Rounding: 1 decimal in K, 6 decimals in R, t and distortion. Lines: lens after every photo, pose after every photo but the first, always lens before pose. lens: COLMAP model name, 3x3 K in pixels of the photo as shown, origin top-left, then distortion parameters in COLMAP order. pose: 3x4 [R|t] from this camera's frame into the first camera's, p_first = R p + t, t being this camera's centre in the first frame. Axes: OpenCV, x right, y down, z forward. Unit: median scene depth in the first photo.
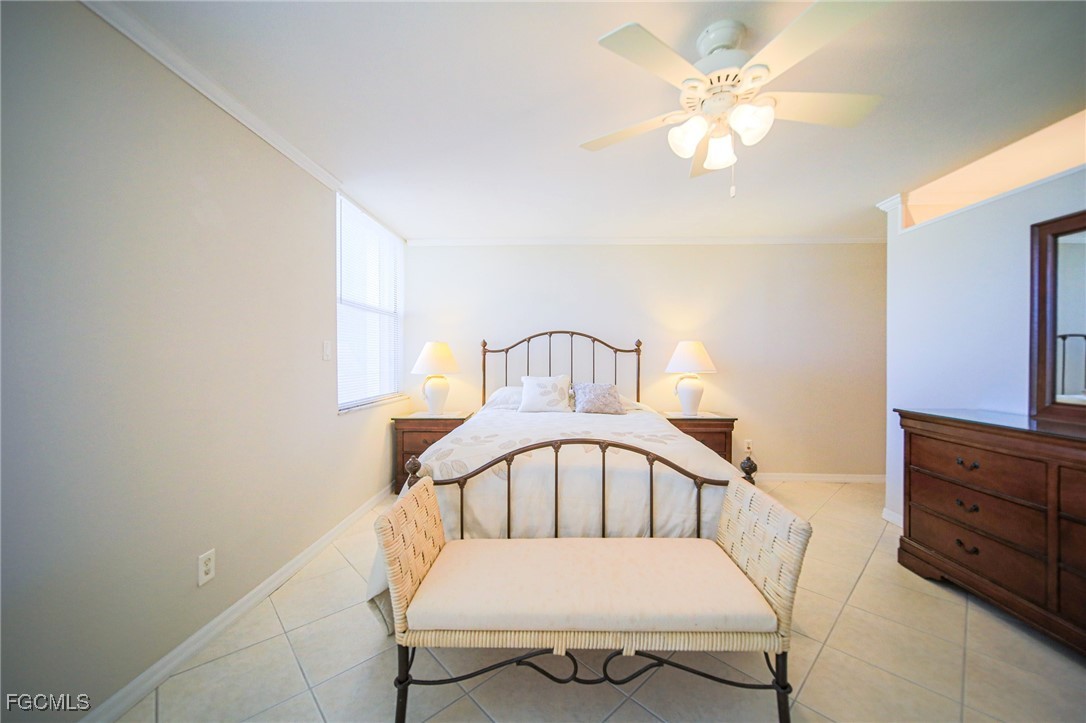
lens RADIAL K [[403.8, 0, 545.8], [0, 403.8, 360.4], [0, 0, 1]] dist [-0.005885, 0.000292]
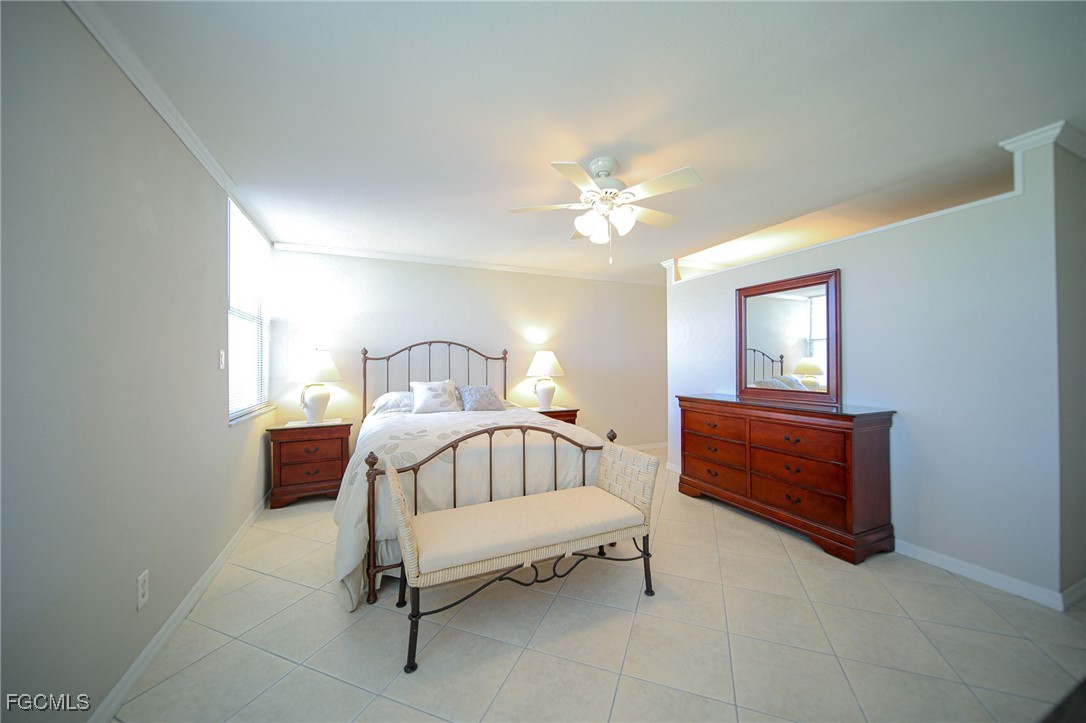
lens RADIAL K [[386.9, 0, 544.0], [0, 386.9, 361.3], [0, 0, 1]] dist [-0.007013, 0.000451]
pose [[0.902574, -0.003663, 0.430518, -0.354762], [0.008689, 0.999915, -0.009707, -0.006514], [-0.430446, 0.012502, 0.902530, -0.217235]]
